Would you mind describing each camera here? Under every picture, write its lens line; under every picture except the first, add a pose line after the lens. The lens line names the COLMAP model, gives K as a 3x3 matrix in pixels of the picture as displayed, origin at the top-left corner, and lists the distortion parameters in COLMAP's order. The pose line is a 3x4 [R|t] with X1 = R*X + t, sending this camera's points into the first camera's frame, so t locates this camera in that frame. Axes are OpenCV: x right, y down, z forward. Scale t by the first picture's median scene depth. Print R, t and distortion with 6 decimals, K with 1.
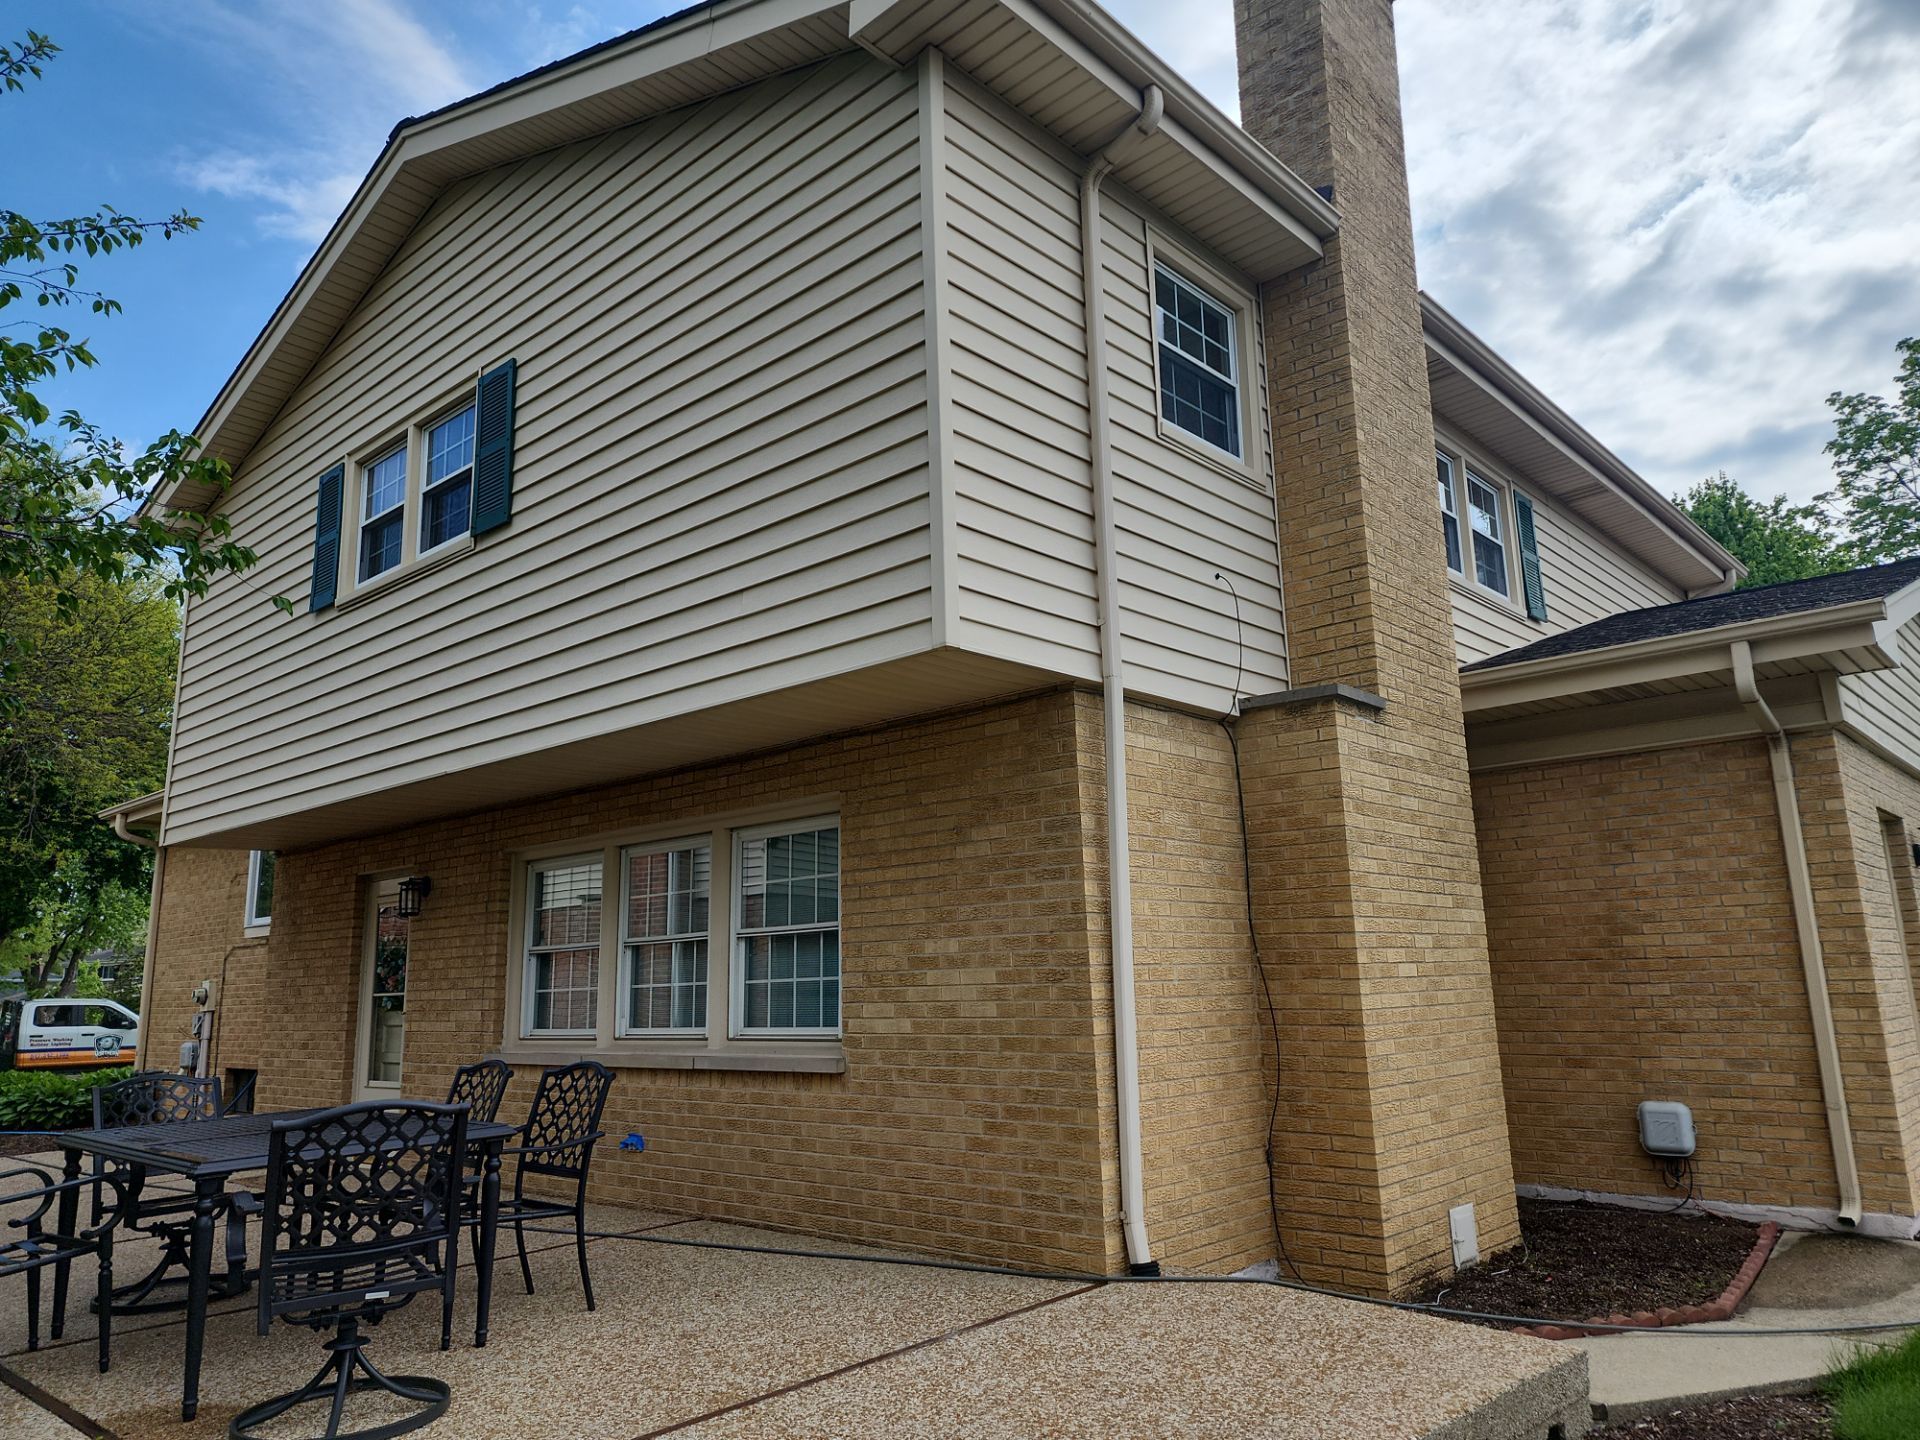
lens RADIAL K [[1317.2, 0, 904.5], [0, 1317.2, 708.1], [0, 0, 1]] dist [0.061072, -0.048277]
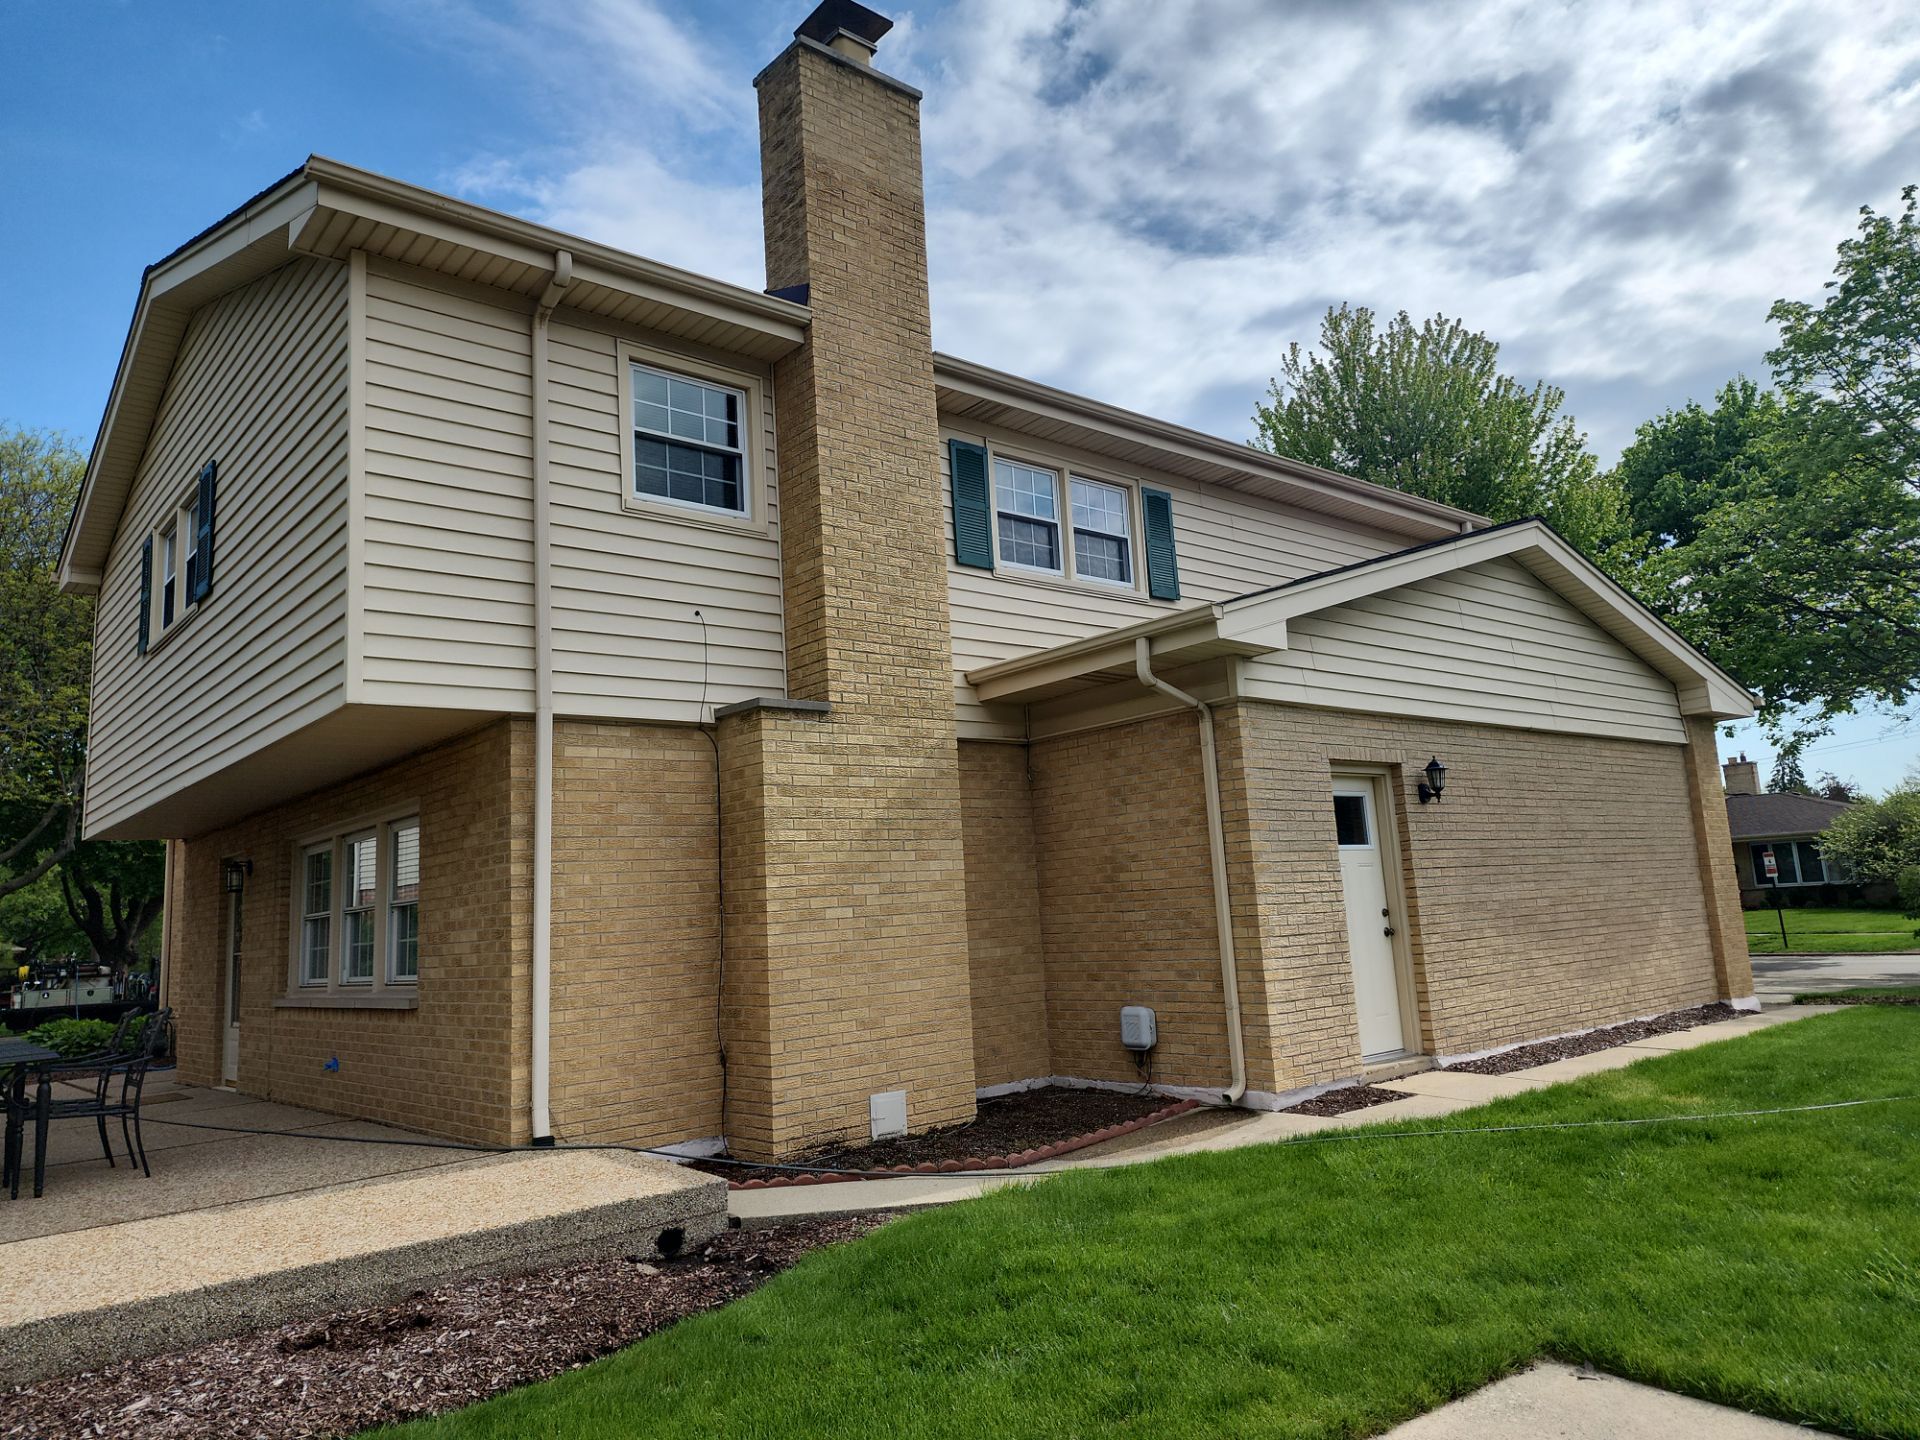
lens RADIAL K [[1317.2, 0, 956.6], [0, 1317.2, 700.2], [0, 0, 1]] dist [0.061072, -0.048277]
pose [[0.993522, -0.050858, -0.101624, 0.584049], [0.055633, 0.997449, 0.044721, -0.056685], [0.099091, -0.050085, 0.993817, -0.234716]]
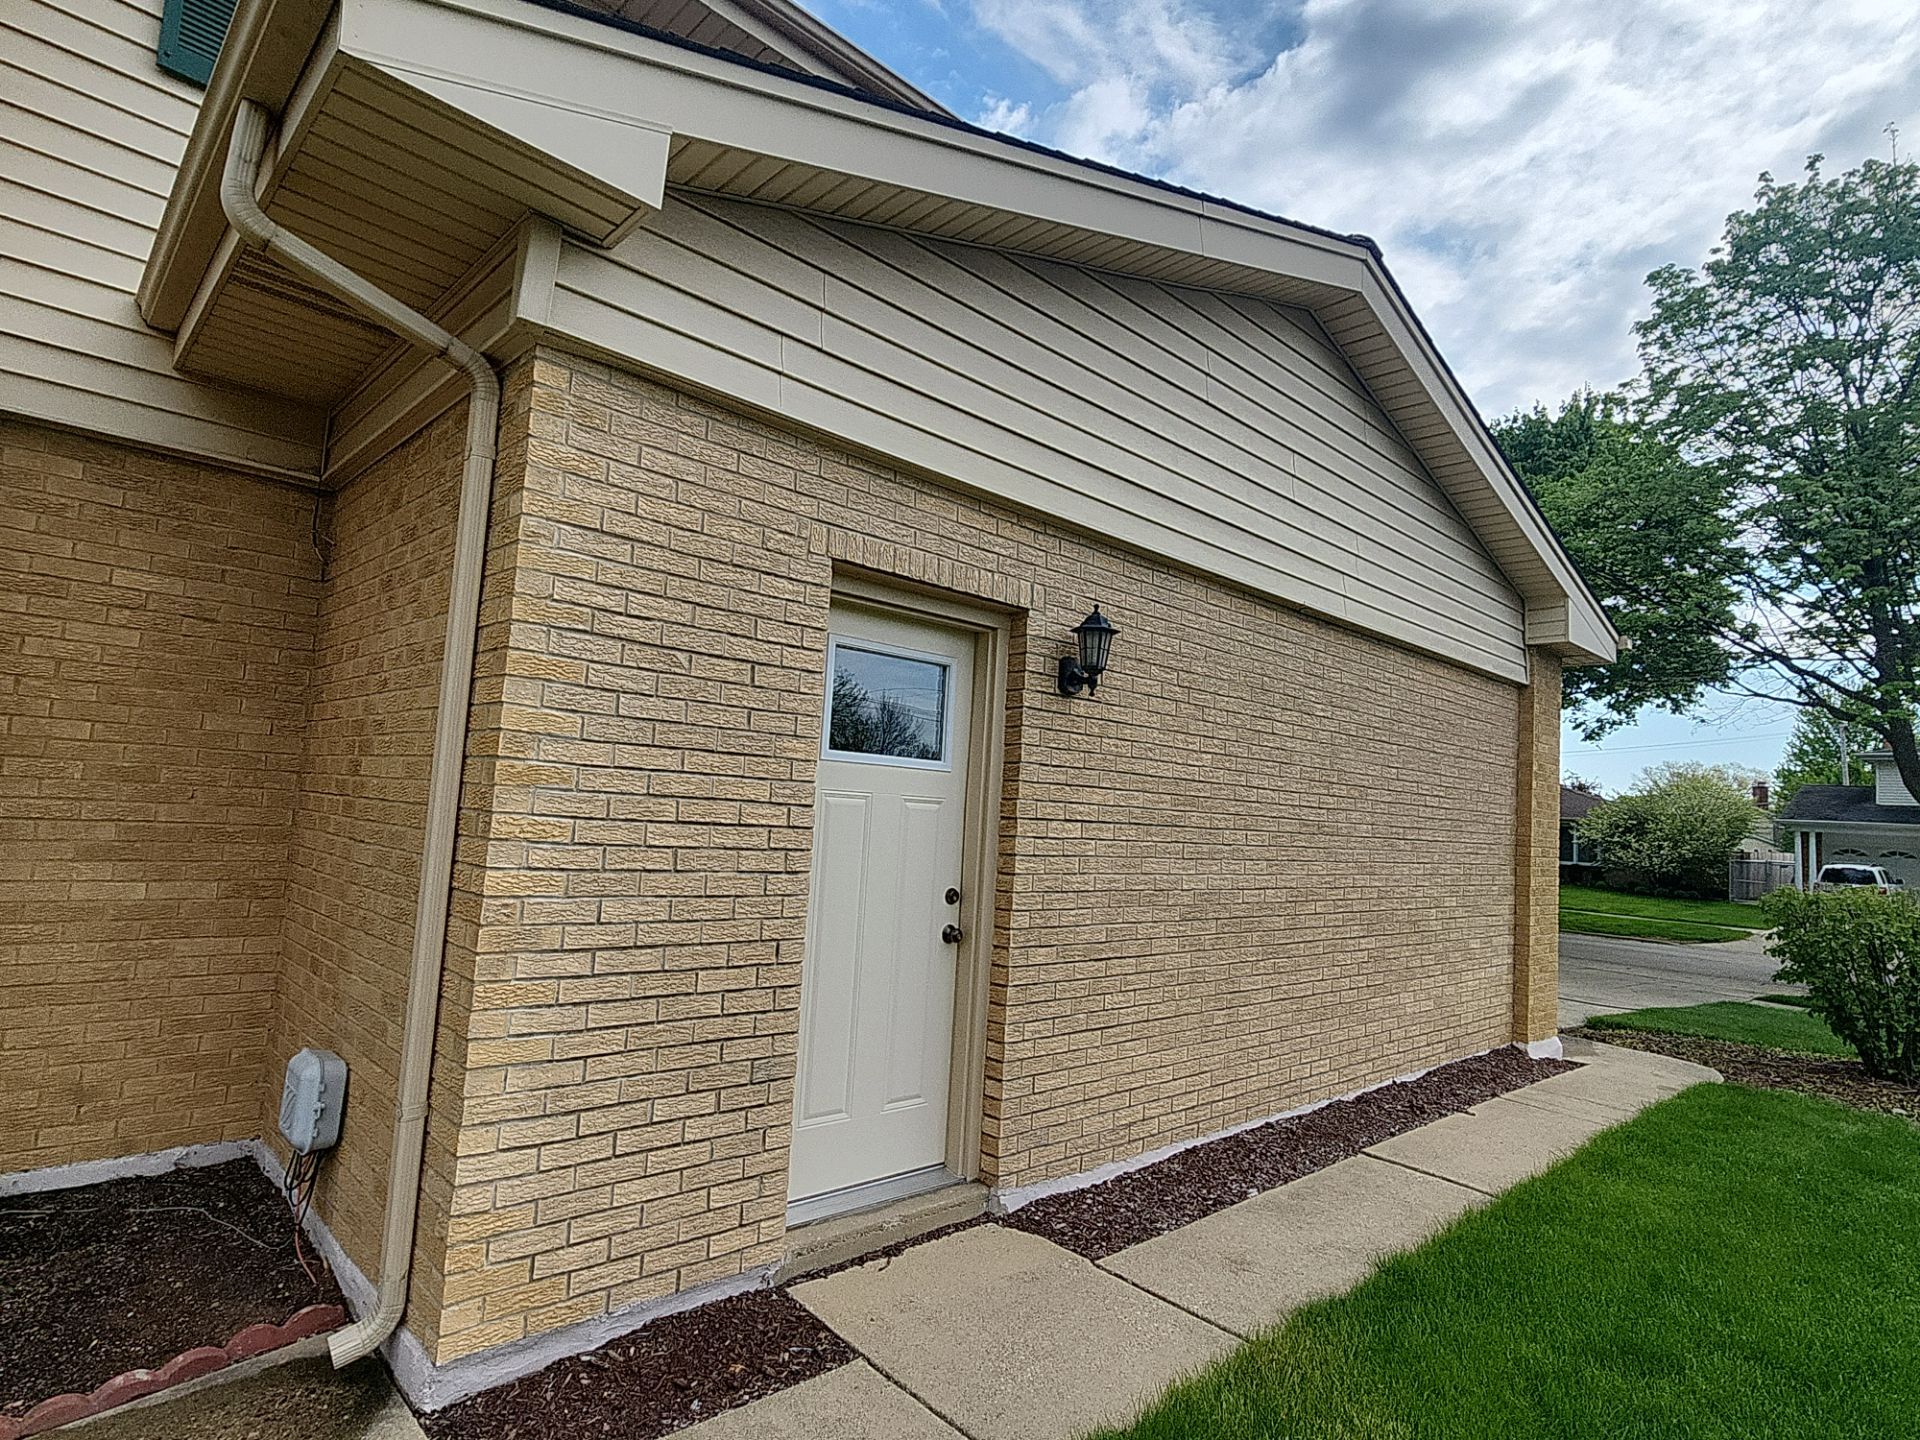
lens RADIAL K [[1033.3, 0, 952.1], [0, 1033.3, 720.6], [0, 0, 1]] dist [0.004379, -0.002680]
pose [[0.994819, 0.077338, -0.065978, 0.910243], [-0.068952, 0.990245, 0.121084, 0.095428], [0.074699, -0.115907, 0.990447, 0.657606]]
